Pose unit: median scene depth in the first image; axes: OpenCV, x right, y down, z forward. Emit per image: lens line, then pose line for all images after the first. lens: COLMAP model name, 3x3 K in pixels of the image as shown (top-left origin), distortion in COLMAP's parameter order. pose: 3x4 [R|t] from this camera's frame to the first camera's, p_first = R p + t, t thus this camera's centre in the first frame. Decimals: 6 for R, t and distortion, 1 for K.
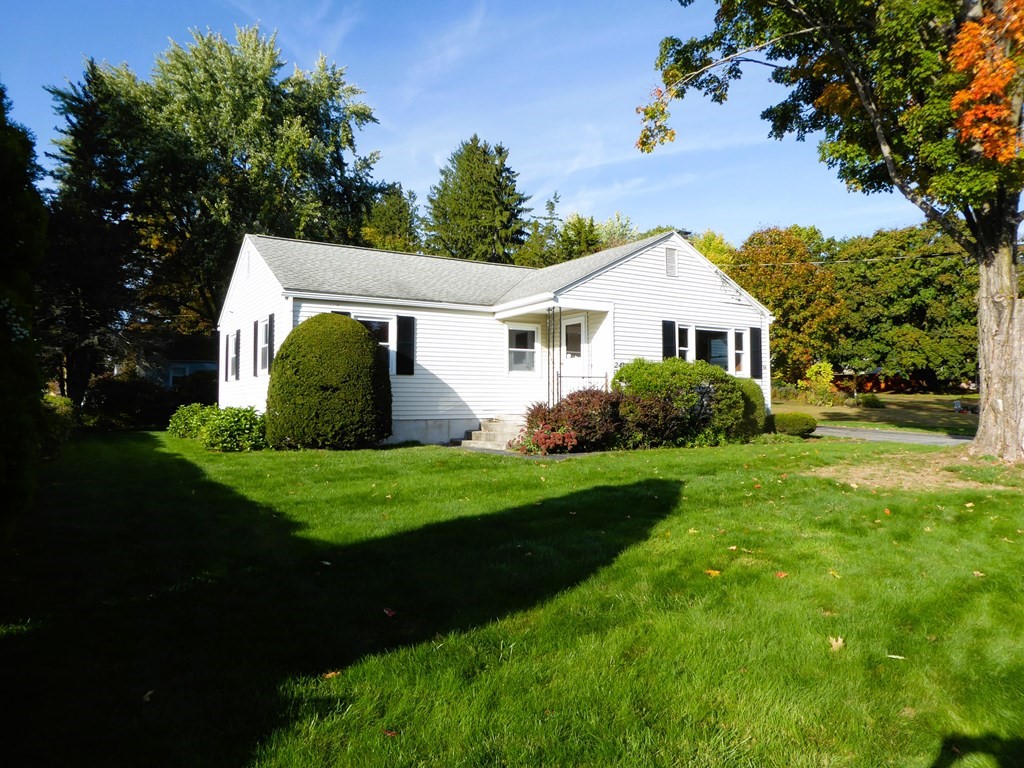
lens RADIAL K [[709.3, 0, 510.1], [0, 709.3, 375.0], [0, 0, 1]] dist [-0.020690, -0.000034]
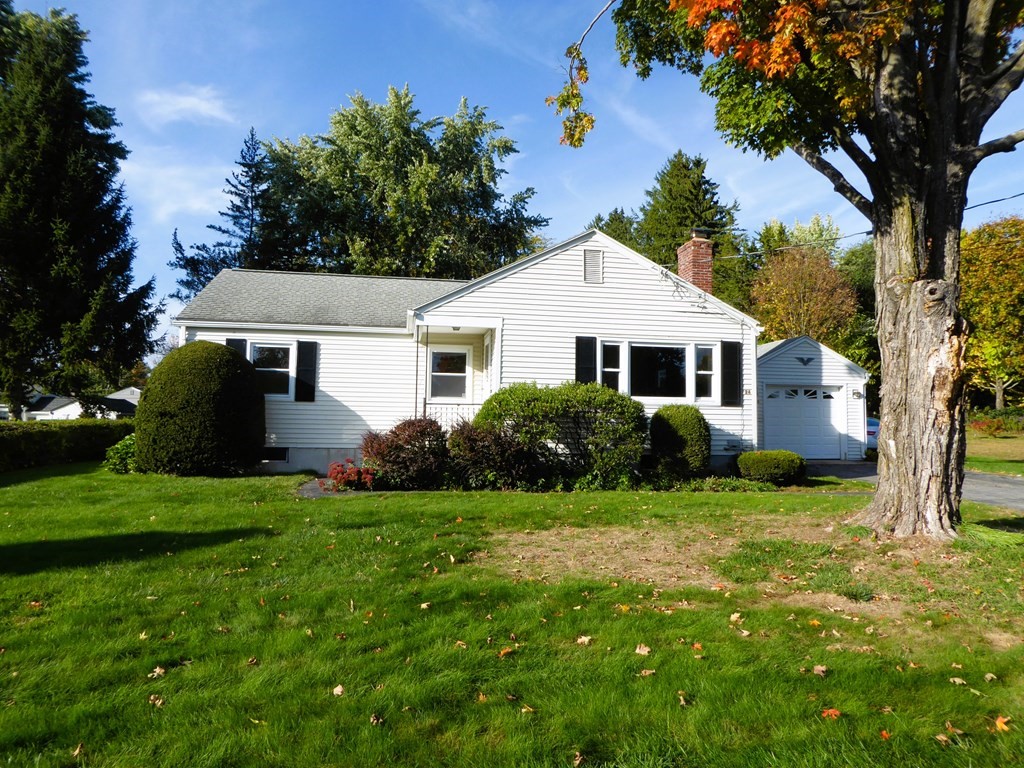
lens RADIAL K [[709.3, 0, 510.1], [0, 709.3, 375.0], [0, 0, 1]] dist [-0.020690, -0.000034]
pose [[0.924214, -0.013808, -0.381625, 0.456252], [-0.000658, 0.999287, -0.037751, 0.000001], [0.381874, 0.035141, 0.923546, 0.197433]]
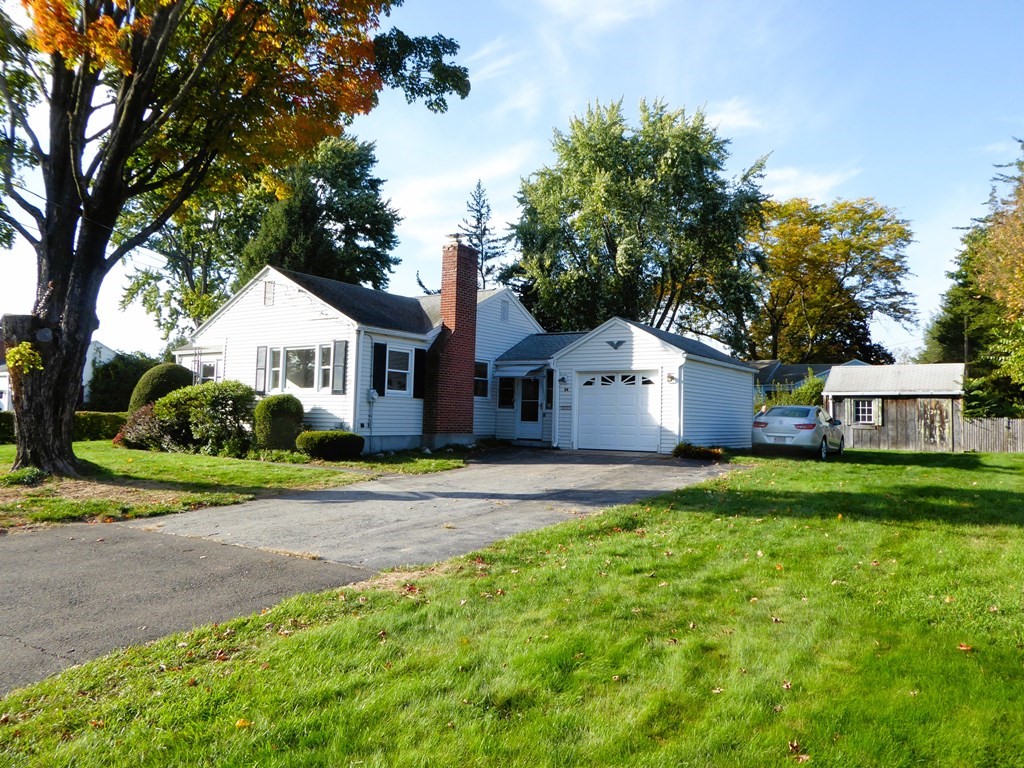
lens RADIAL K [[741.0, 0, 563.0], [0, 741.0, 372.7], [0, 0, 1]] dist [-0.070700, 0.005356]
pose [[0.459927, -0.049256, -0.886590, 1.467825], [0.015591, 0.998754, -0.047399, 0.029363], [0.887820, 0.007977, 0.460122, 0.884727]]
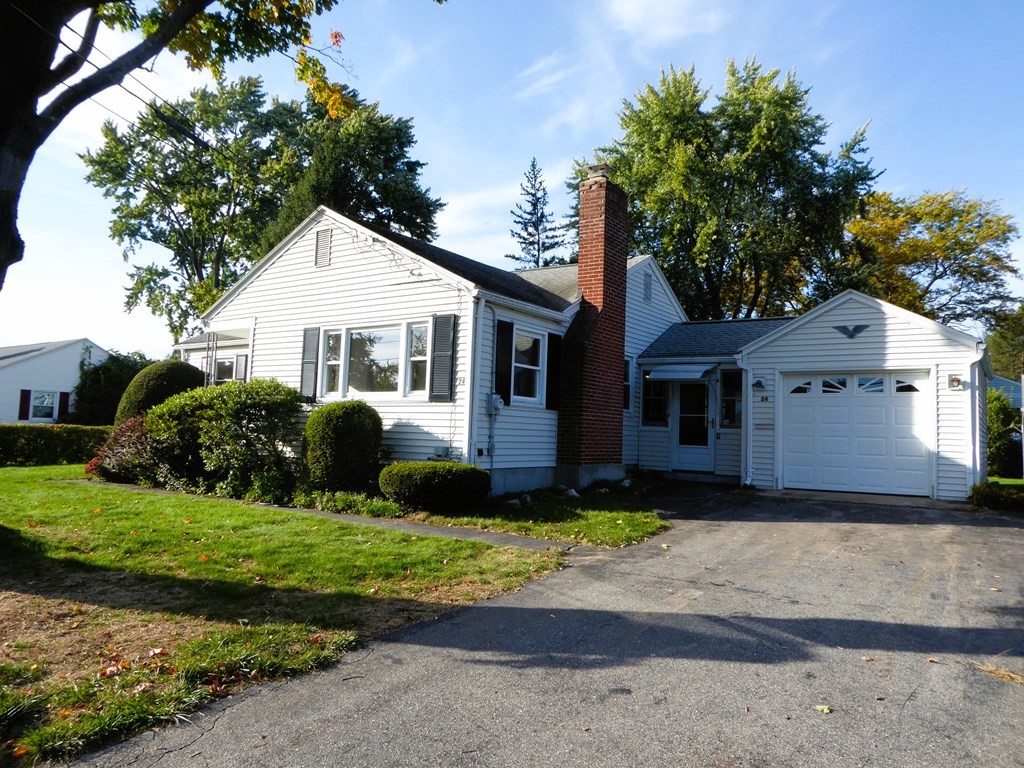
lens RADIAL K [[724.1, 0, 524.6], [0, 724.1, 377.2], [0, 0, 1]] dist [-0.028183, 0.000691]
pose [[0.419085, -0.060348, -0.905939, 0.994006], [0.004047, 0.997903, -0.064602, 0.025324], [0.907938, 0.023408, 0.418451, 0.882552]]
